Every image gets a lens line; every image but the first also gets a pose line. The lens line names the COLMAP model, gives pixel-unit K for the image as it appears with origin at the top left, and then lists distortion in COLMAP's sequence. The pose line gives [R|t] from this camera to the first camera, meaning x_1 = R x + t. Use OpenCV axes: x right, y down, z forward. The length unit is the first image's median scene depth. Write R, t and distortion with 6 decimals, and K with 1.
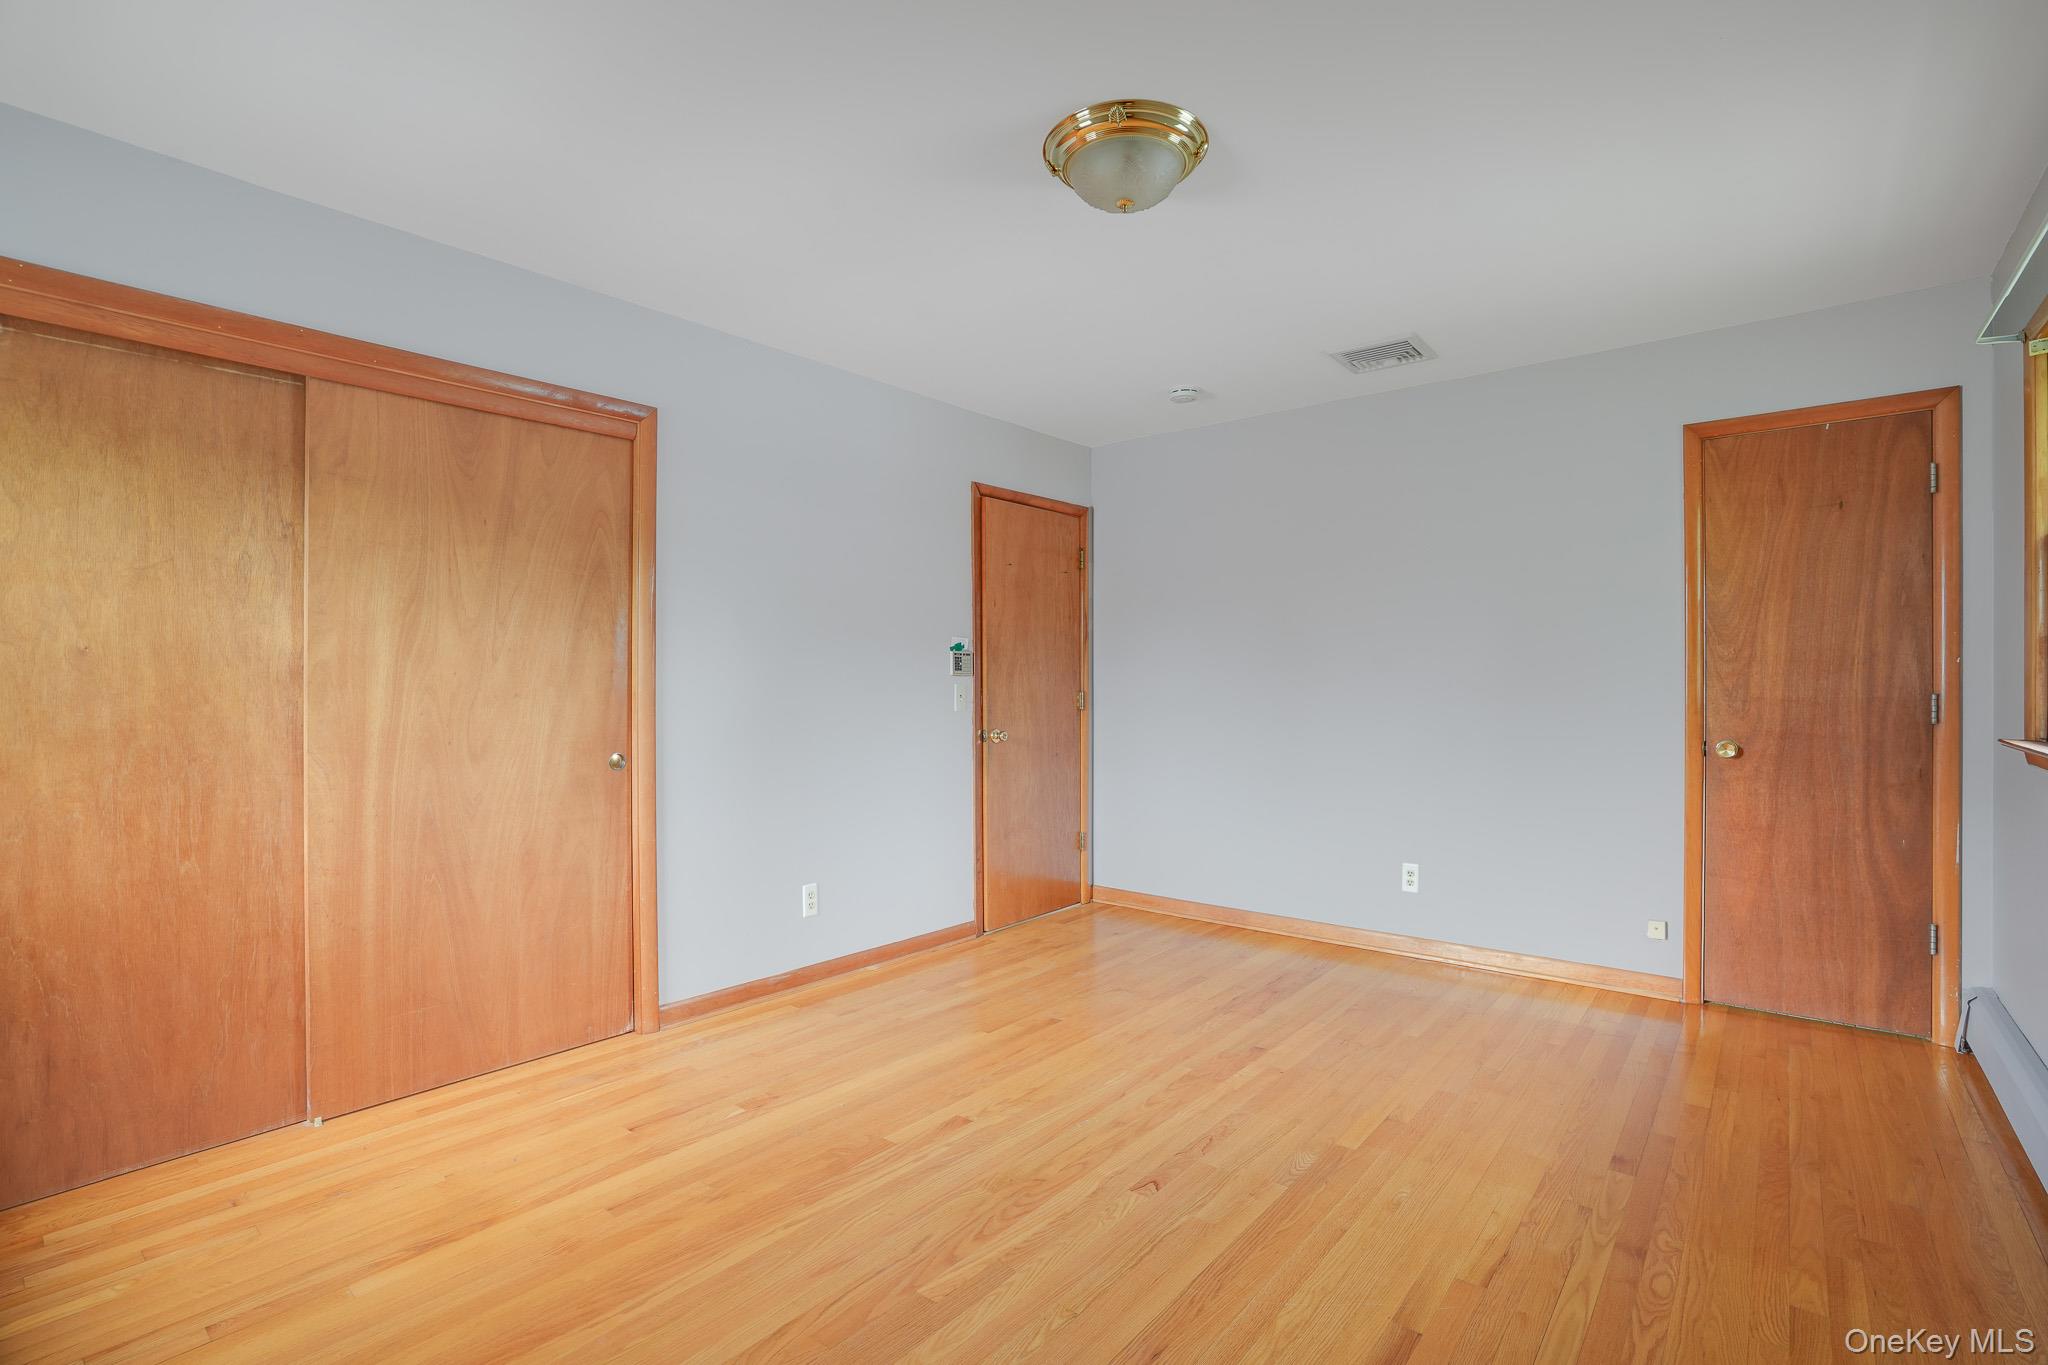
lens RADIAL K [[962.3, 0, 1025.3], [0, 962.3, 669.2], [0, 0, 1]] dist [-0.058003, 0.026607]
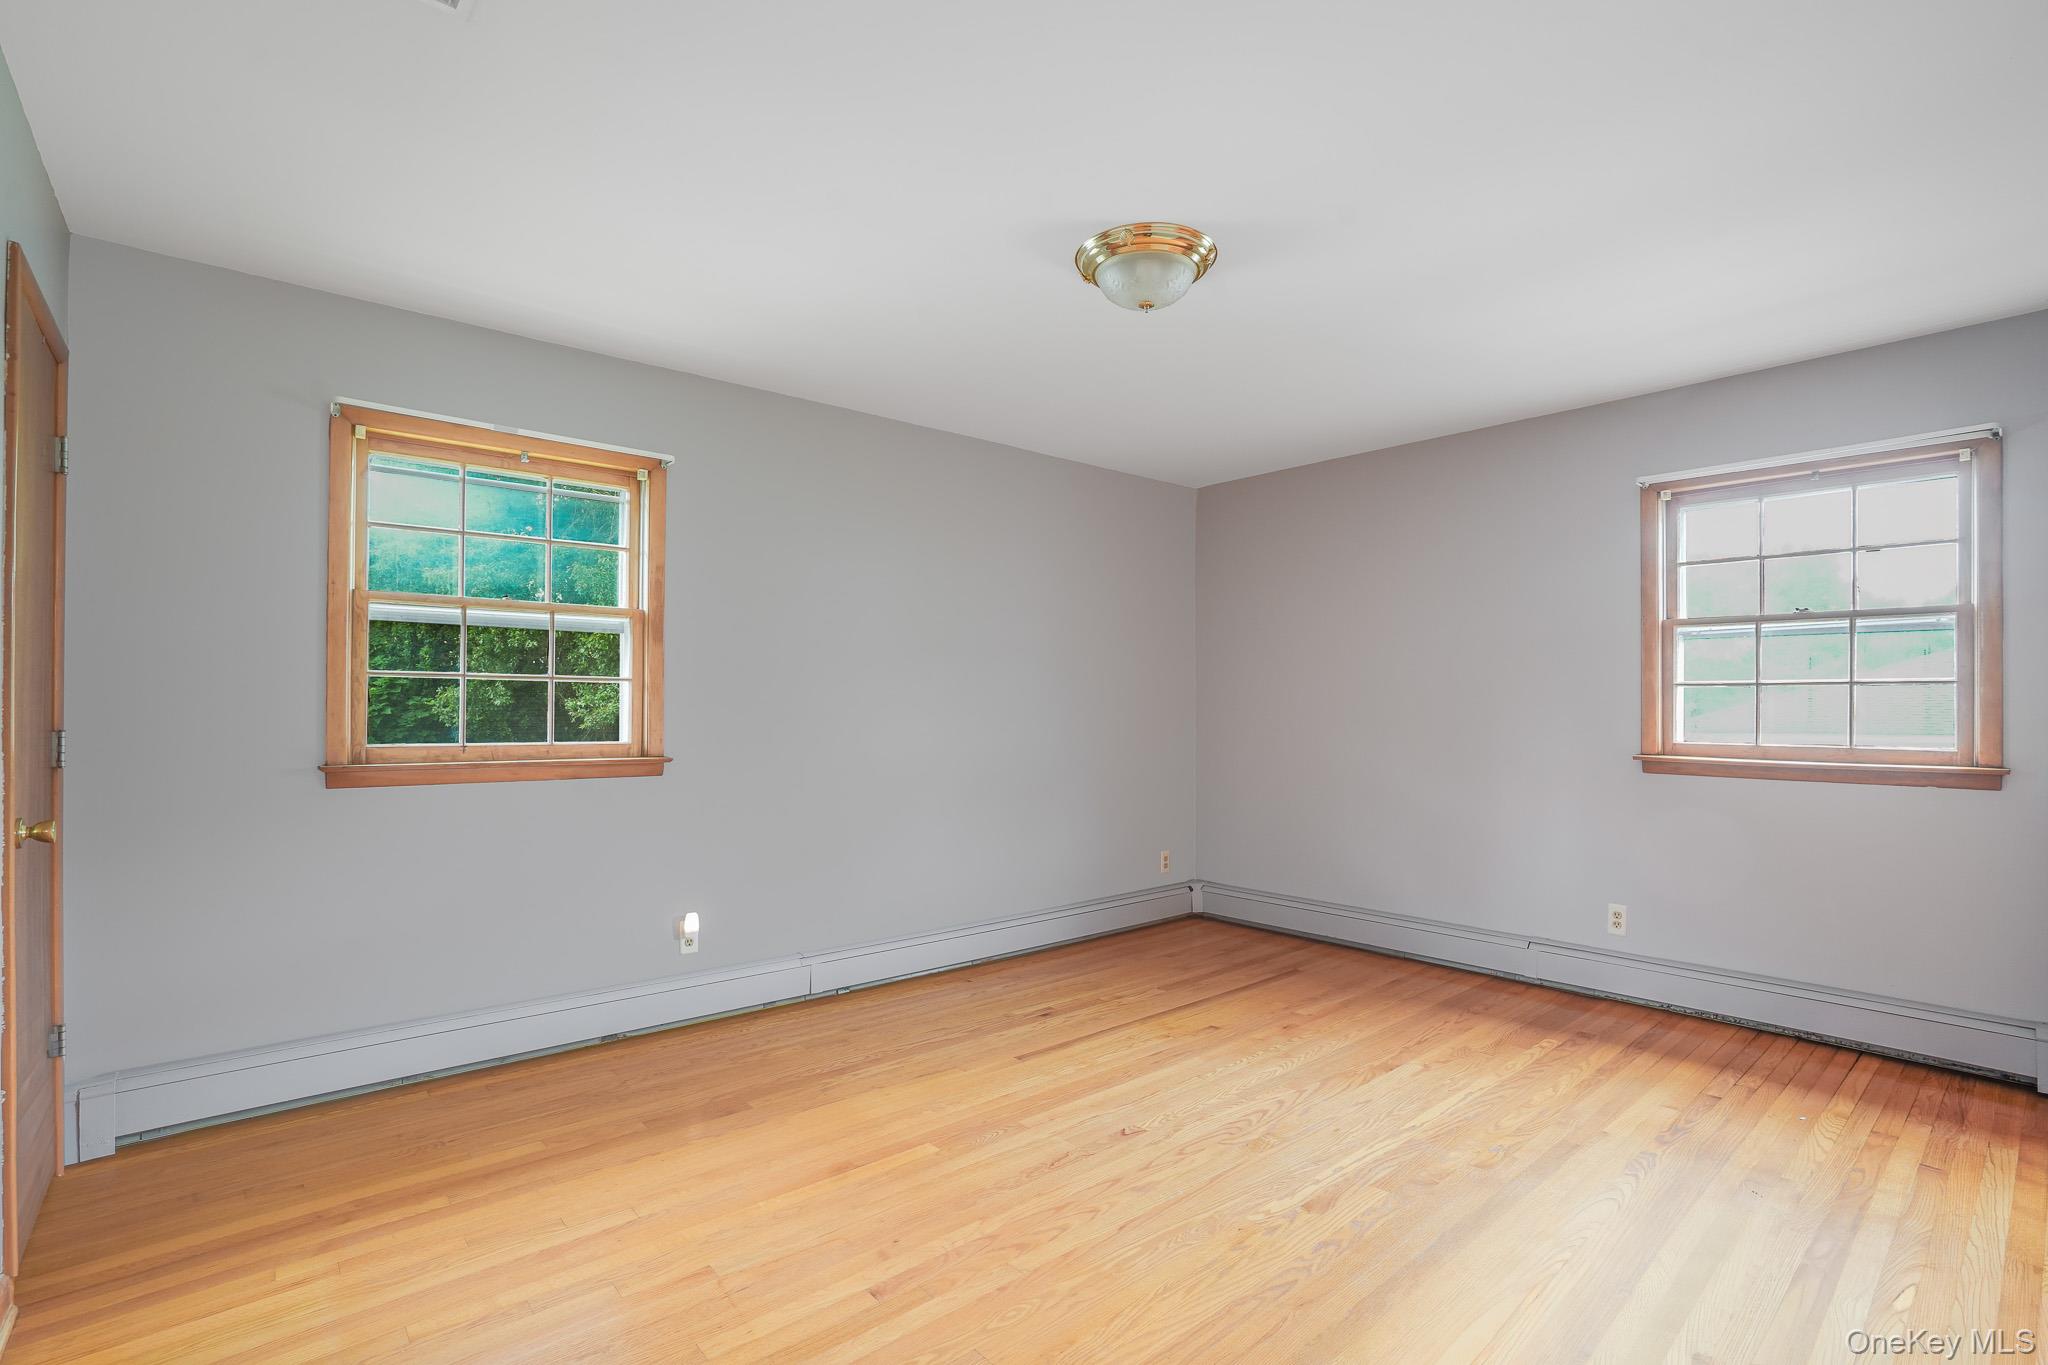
lens RADIAL K [[962.3, 0, 1025.3], [0, 962.3, 669.2], [0, 0, 1]] dist [-0.058003, 0.026607]
pose [[-0.986542, 0.006405, 0.163380, 0.061937], [-0.002245, 0.998607, -0.052708, 0.019686], [-0.163490, -0.052365, -0.985154, 2.310251]]
